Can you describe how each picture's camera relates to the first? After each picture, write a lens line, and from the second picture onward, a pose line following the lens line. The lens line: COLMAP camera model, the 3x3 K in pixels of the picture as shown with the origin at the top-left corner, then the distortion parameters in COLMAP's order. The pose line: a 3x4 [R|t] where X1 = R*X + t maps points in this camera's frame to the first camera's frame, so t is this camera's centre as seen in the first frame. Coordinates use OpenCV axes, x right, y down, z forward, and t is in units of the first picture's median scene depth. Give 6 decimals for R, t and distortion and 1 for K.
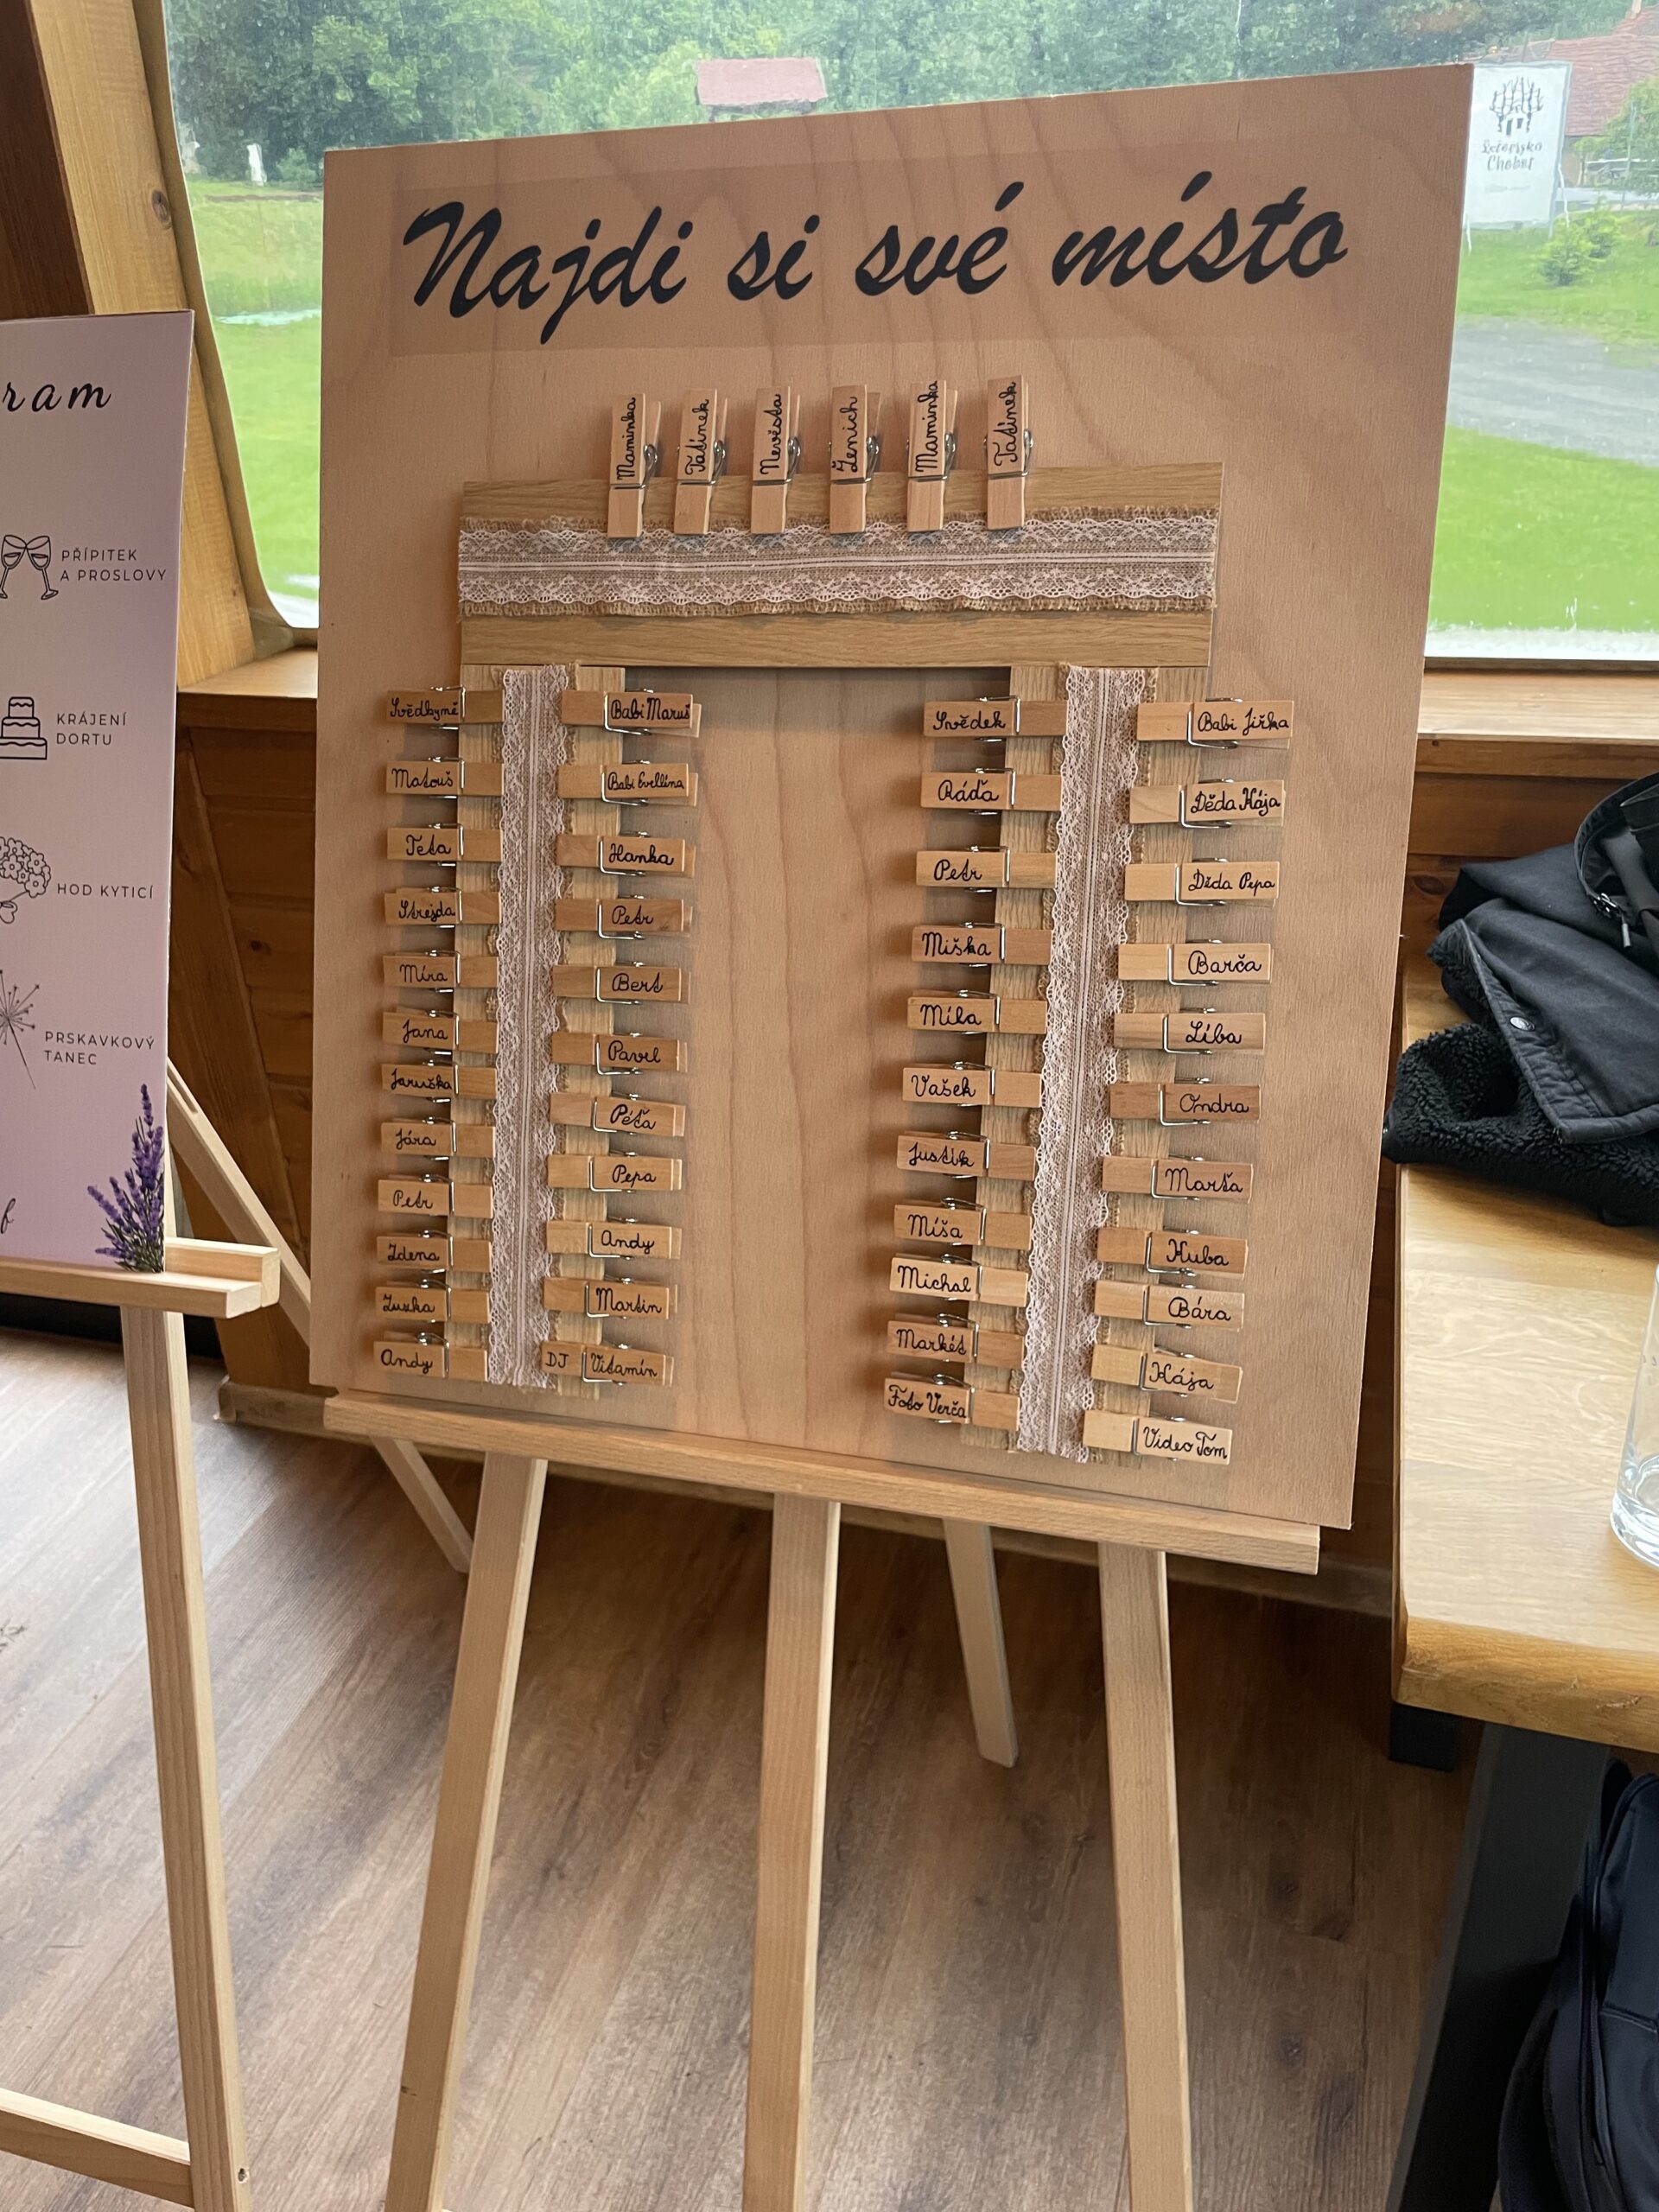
lens RADIAL K [[1690.9, 0, 841.2], [0, 1690.9, 1113.2], [0, 0, 1]] dist [0.081196, -0.111268]
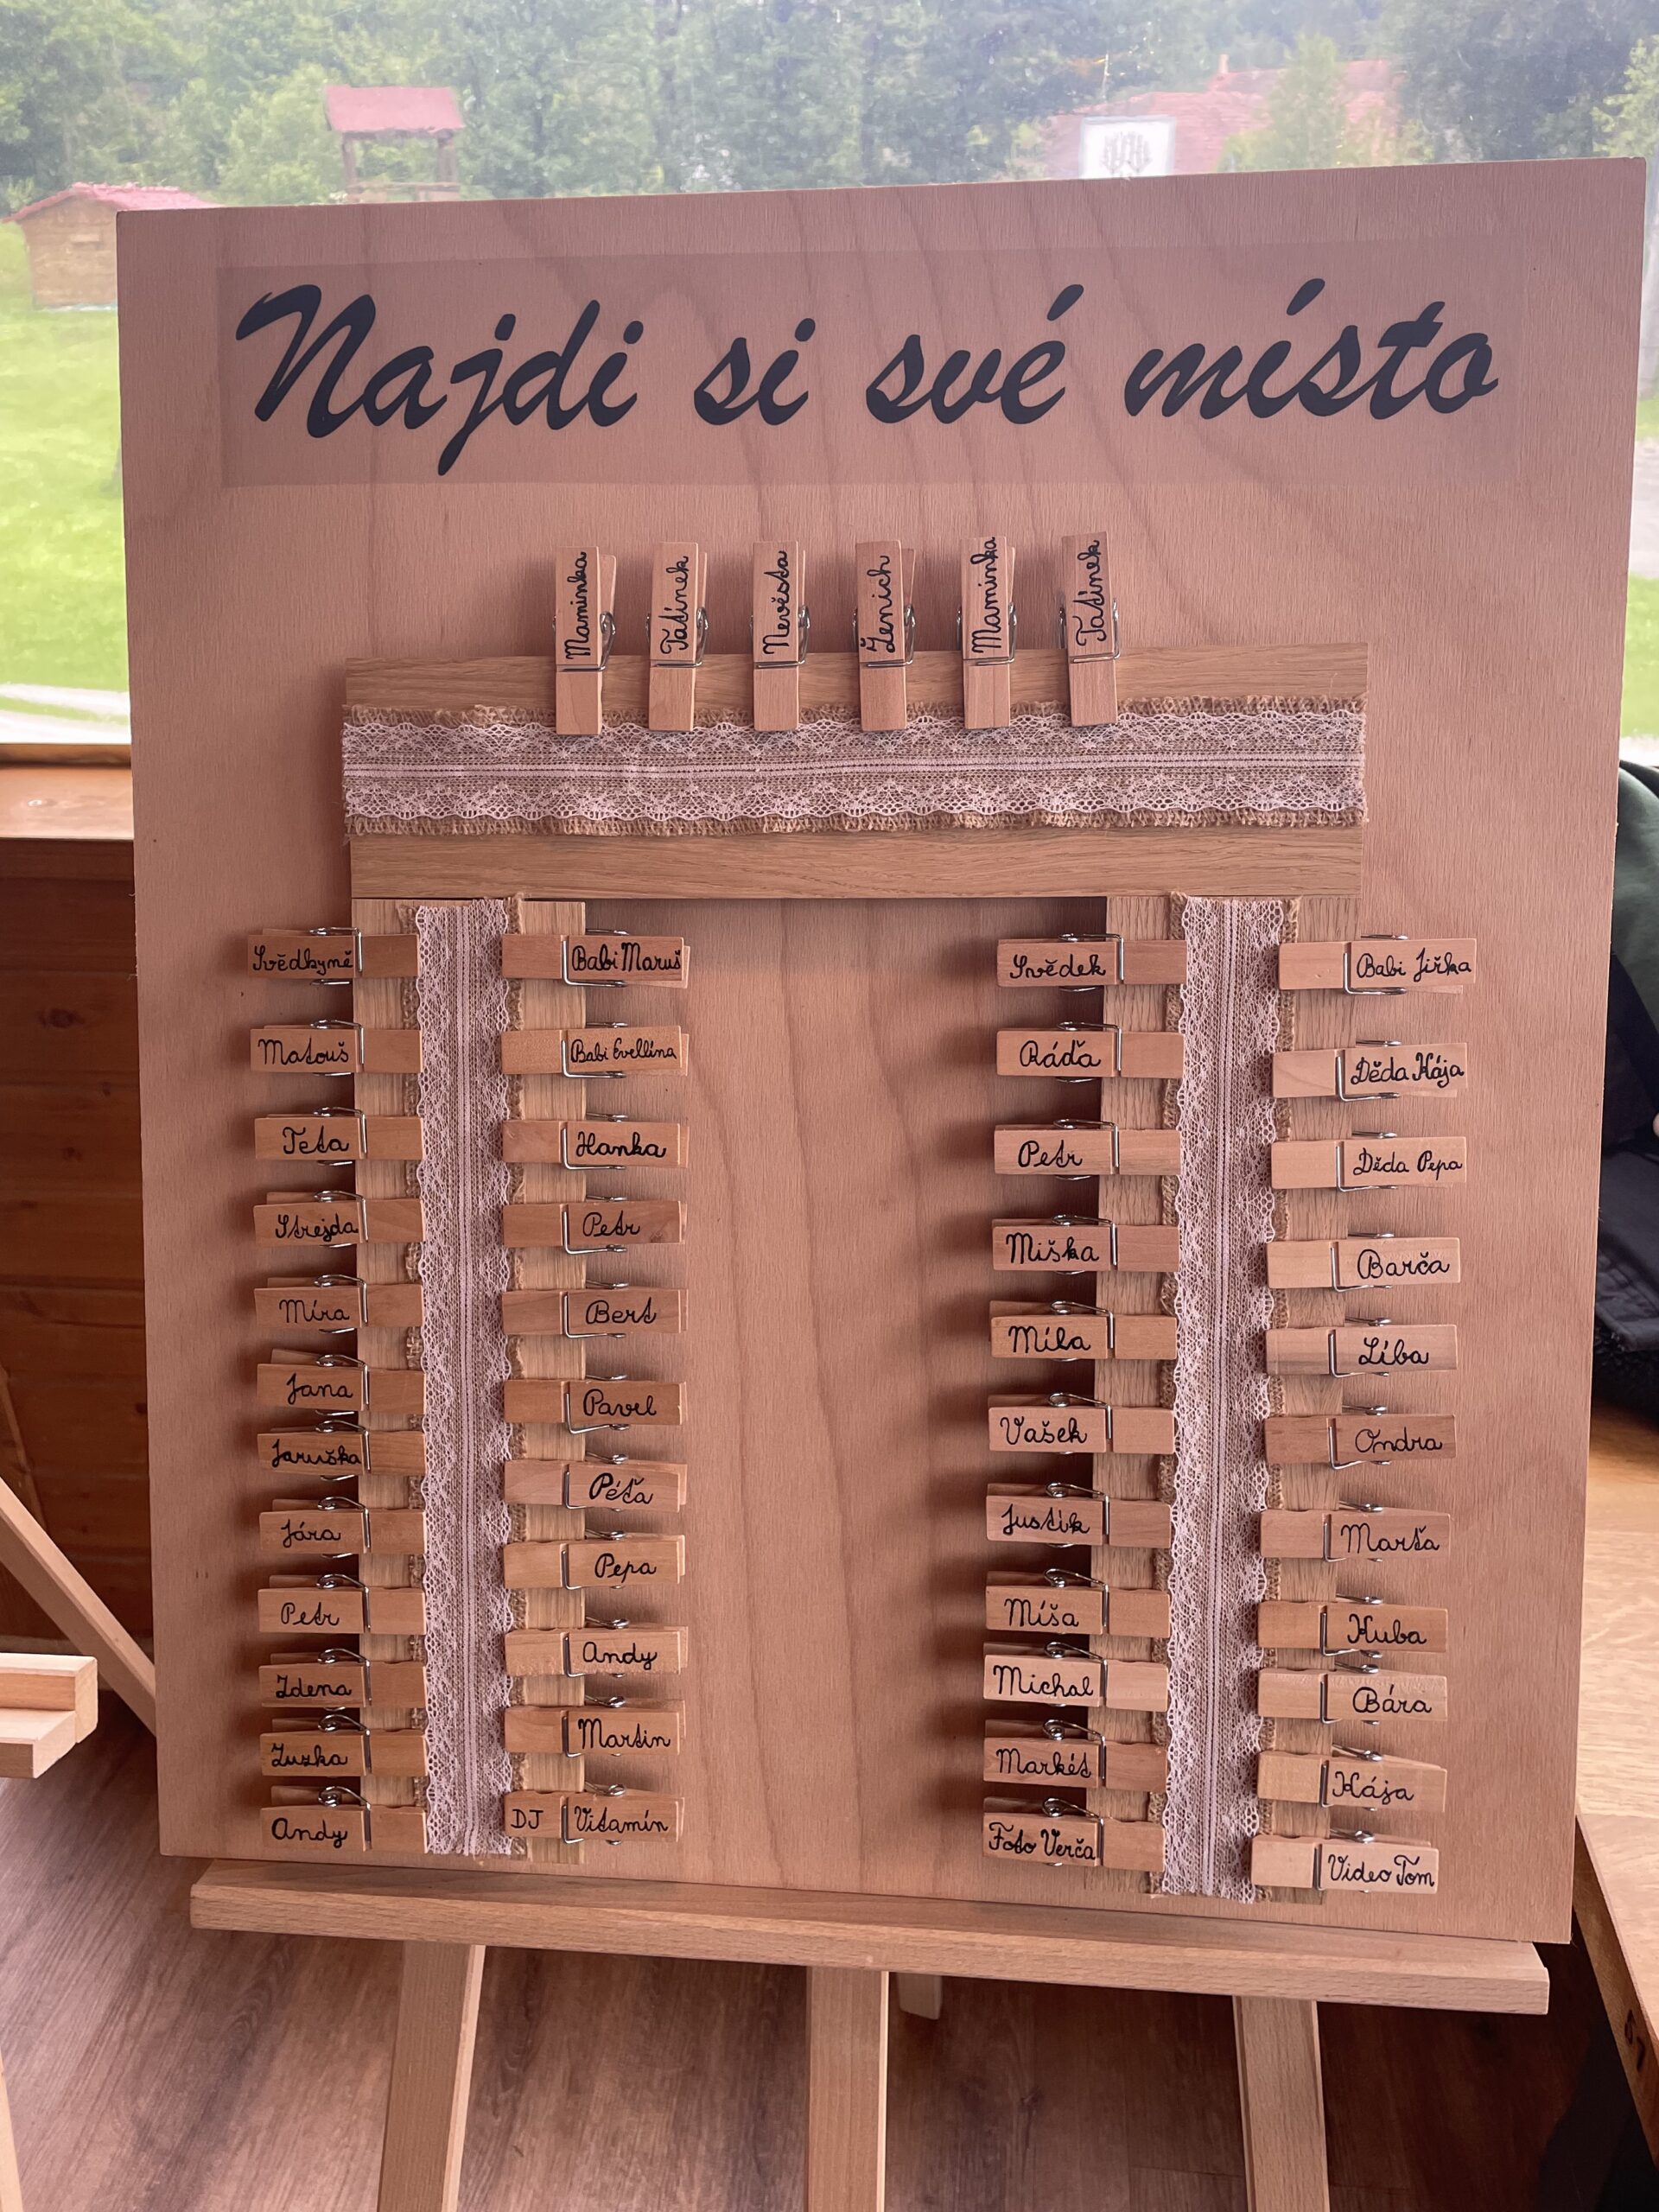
lens RADIAL K [[1690.9, 0, 826.9], [0, 1690.9, 1092.4], [0, 0, 1]] dist [0.081196, -0.111268]
pose [[0.983681, -0.057534, 0.170472, -0.155120], [0.061799, 0.997892, -0.019812, -0.156021], [-0.168973, 0.030023, 0.985163, 0.242692]]
